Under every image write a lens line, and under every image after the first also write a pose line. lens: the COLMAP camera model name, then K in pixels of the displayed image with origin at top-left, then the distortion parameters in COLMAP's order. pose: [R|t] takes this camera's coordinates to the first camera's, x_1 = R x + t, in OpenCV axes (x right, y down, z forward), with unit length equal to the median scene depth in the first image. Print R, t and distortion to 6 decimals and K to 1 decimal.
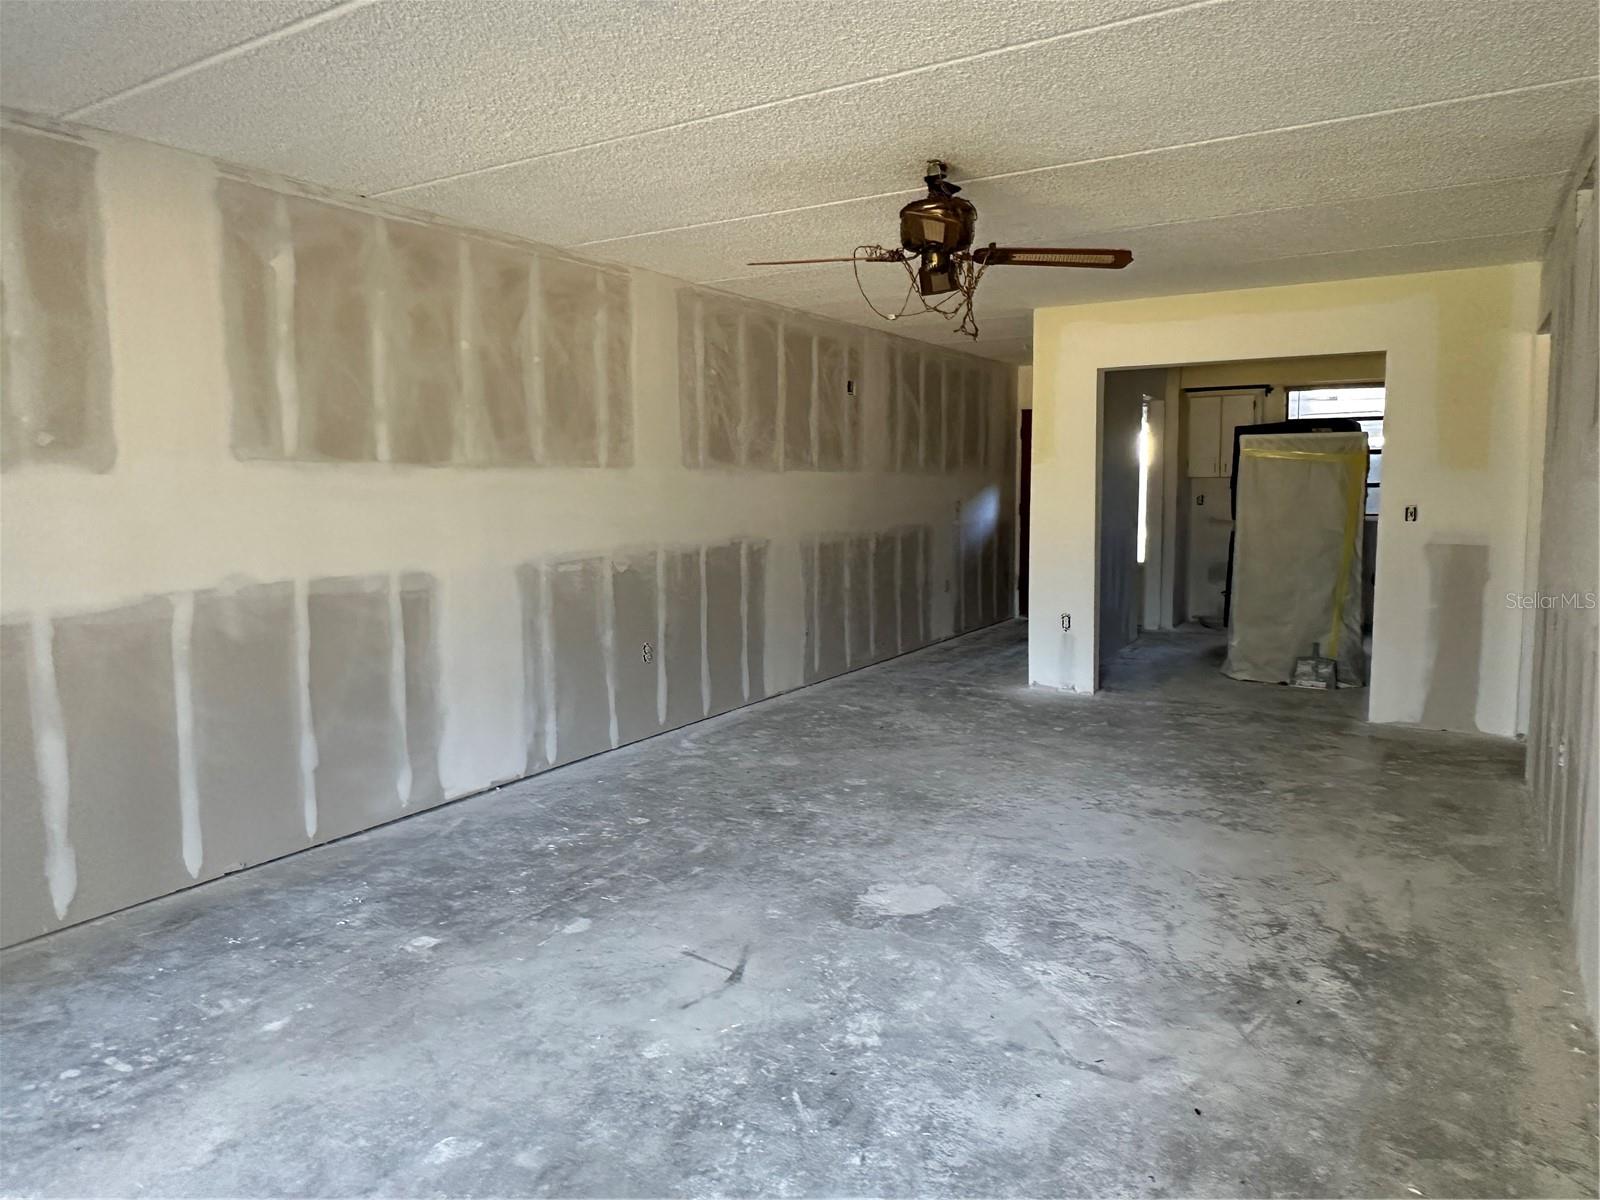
lens RADIAL K [[1043.8, 0, 807.3], [0, 1043.8, 596.3], [0, 0, 1]] dist [-0.009834, 0.000265]
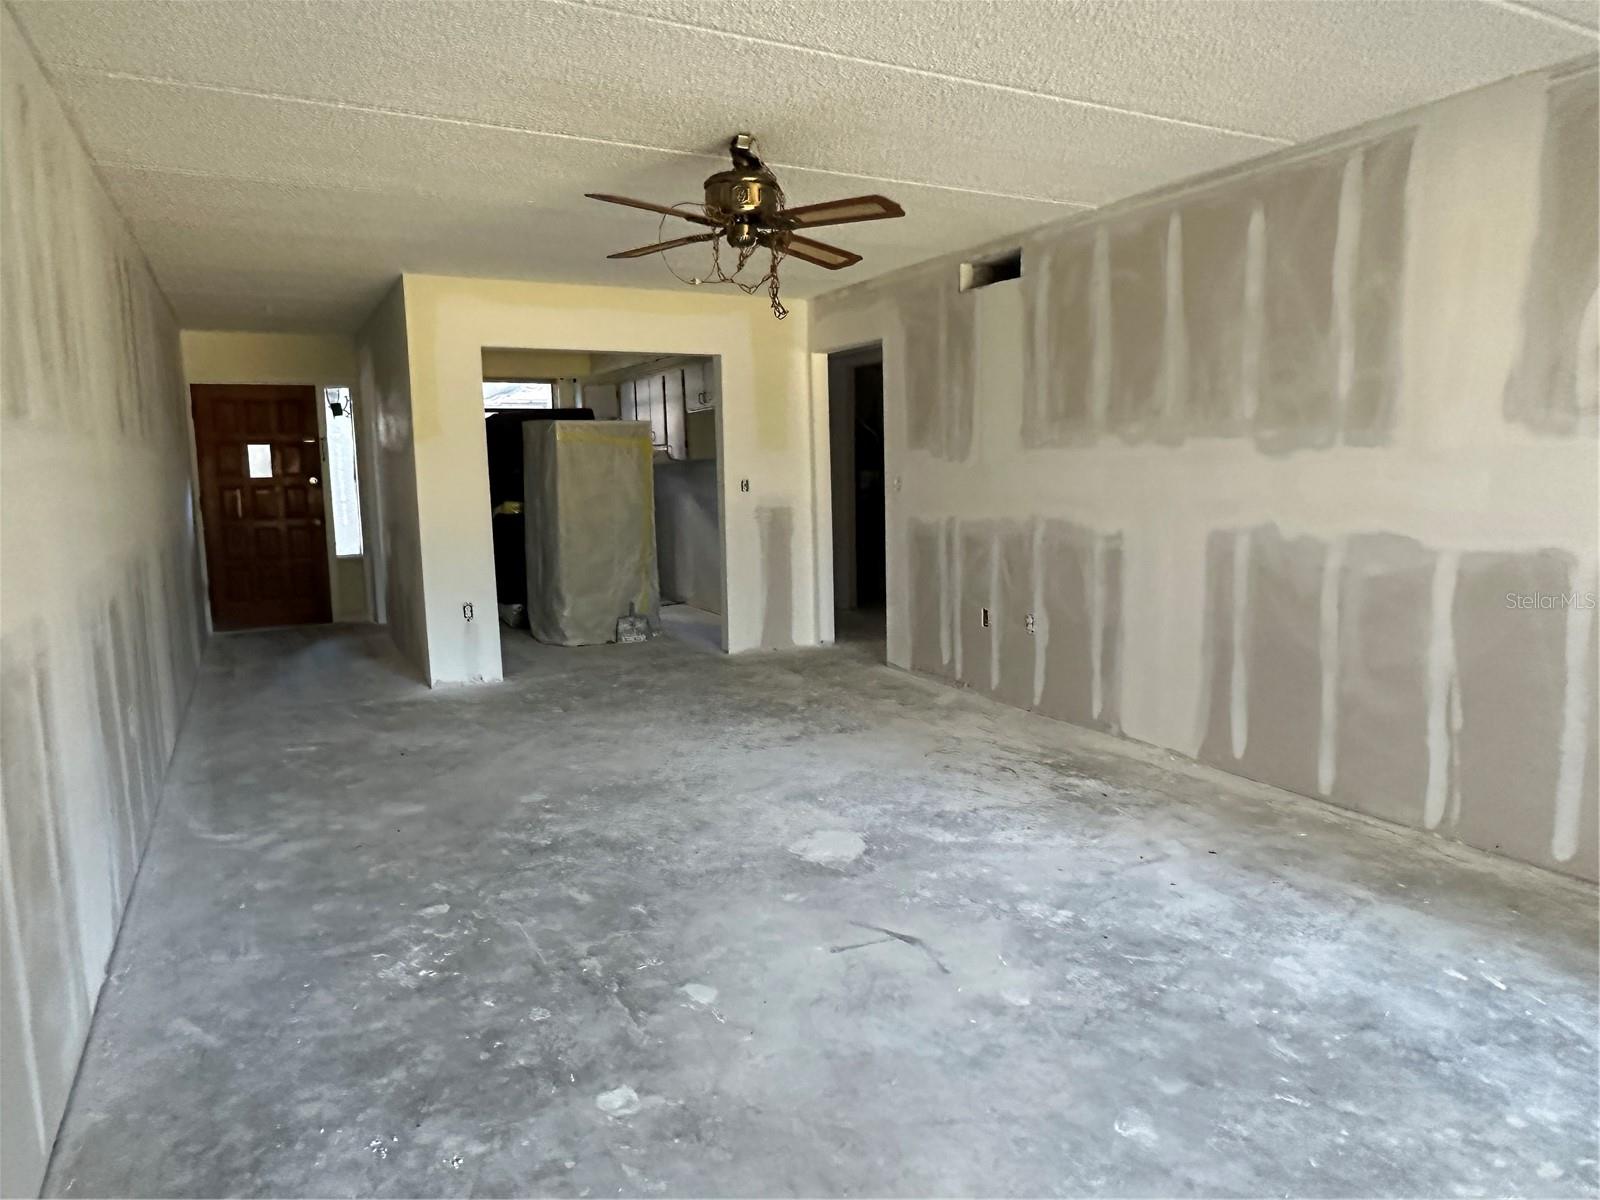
lens RADIAL K [[1043.8, 0, 806.3], [0, 1043.8, 598.0], [0, 0, 1]] dist [-0.009834, 0.000265]
pose [[0.498405, -0.116246, 0.859116, -0.810129], [0.112802, 0.991241, 0.068683, -0.035449], [-0.859574, 0.062678, 0.507152, 0.475001]]
